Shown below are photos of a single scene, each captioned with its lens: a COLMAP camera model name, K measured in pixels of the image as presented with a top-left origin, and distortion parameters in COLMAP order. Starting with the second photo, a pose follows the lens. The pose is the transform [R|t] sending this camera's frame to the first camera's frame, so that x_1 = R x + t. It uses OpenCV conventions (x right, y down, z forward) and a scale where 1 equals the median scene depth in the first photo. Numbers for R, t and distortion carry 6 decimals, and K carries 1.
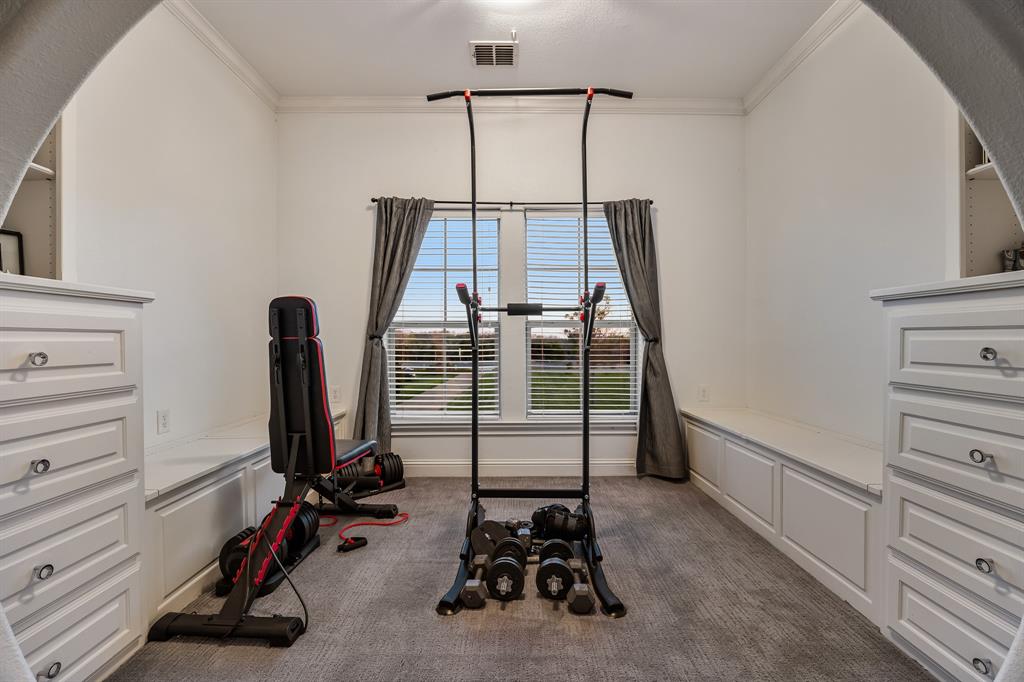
lens RADIAL K [[426.4, 0, 517.5], [0, 426.4, 344.3], [0, 0, 1]] dist [-0.012315, -0.000197]
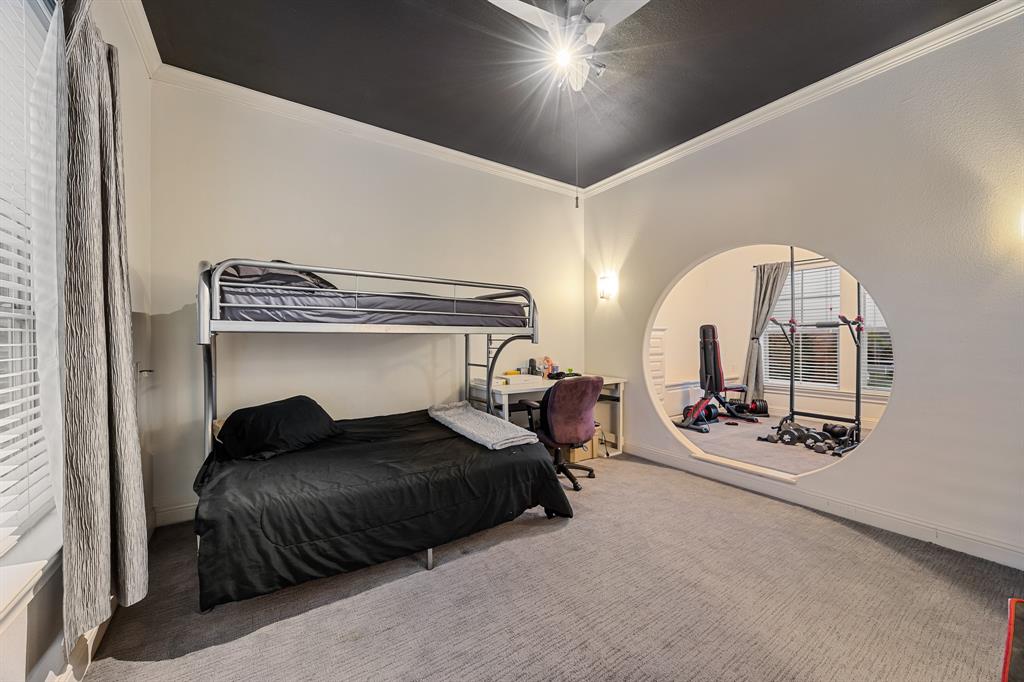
lens RADIAL K [[390.8, 0, 510.1], [0, 390.8, 340.4], [0, 0, 1]] dist [-0.002611, -0.000205]
pose [[0.540065, 0.002248, -0.841620, 0.860574], [-0.006572, 0.999977, -0.001547, 0.001953], [0.841598, 0.006367, 0.540067, -1.367697]]
